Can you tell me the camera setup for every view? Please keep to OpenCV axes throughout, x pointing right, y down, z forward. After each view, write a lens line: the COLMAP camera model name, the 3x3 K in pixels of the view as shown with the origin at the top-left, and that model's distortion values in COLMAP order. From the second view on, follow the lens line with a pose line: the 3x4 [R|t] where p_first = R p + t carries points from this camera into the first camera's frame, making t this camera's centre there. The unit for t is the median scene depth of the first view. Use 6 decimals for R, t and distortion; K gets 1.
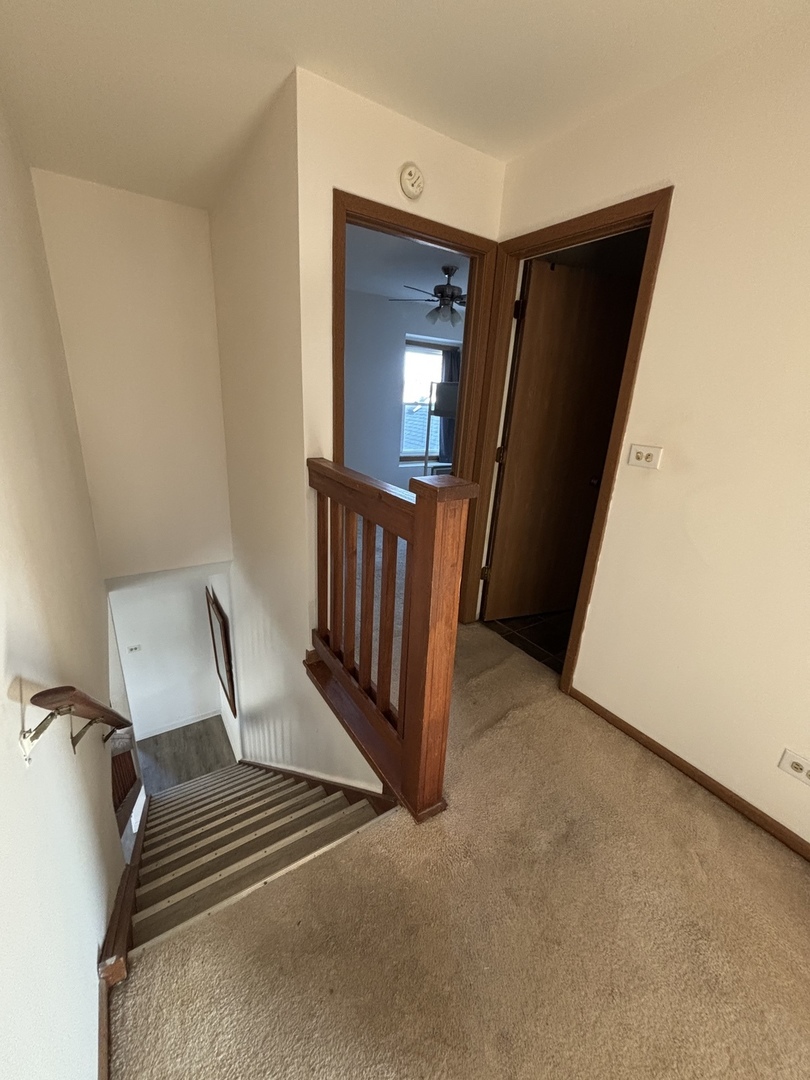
lens RADIAL K [[431.4, 0, 405.0], [0, 431.4, 540.0], [0, 0, 1]] dist [0.001022, 0.000075]
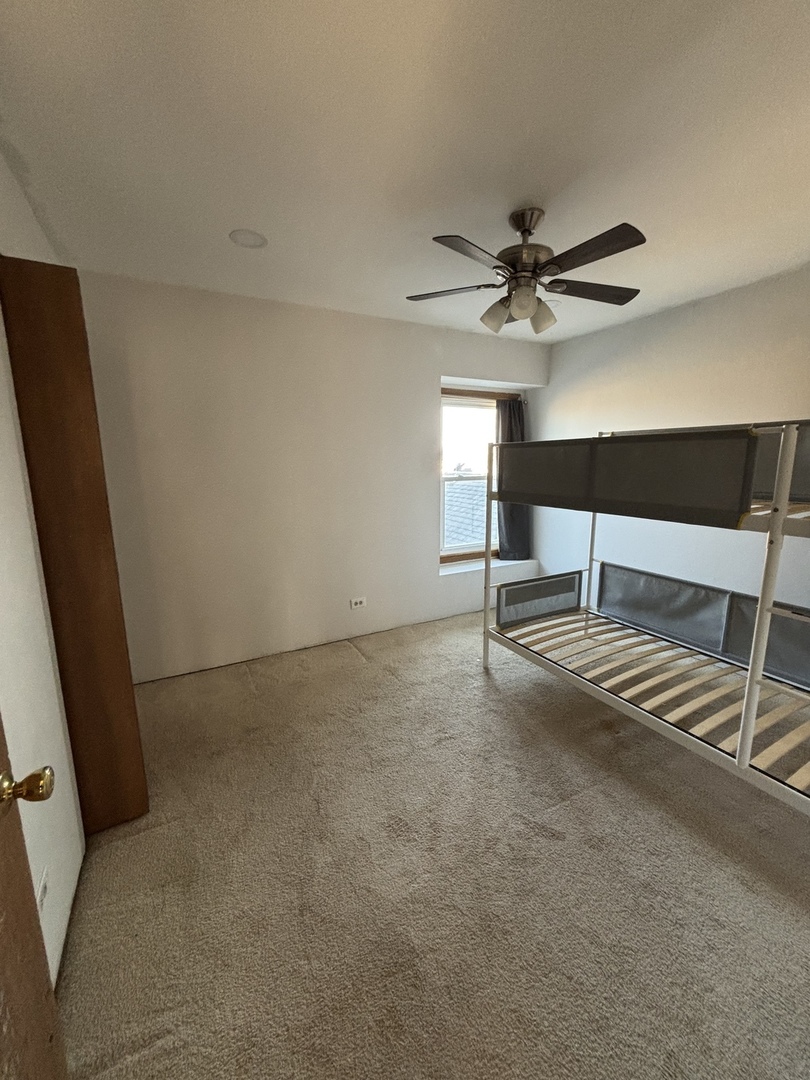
lens RADIAL K [[431.4, 0, 405.0], [0, 431.4, 540.0], [0, 0, 1]] dist [0.001022, 0.000075]
pose [[0.994373, -0.047526, -0.094679, -0.002265], [0.032778, 0.987893, -0.151633, -0.136182], [0.100739, 0.147677, 0.983892, 0.385934]]
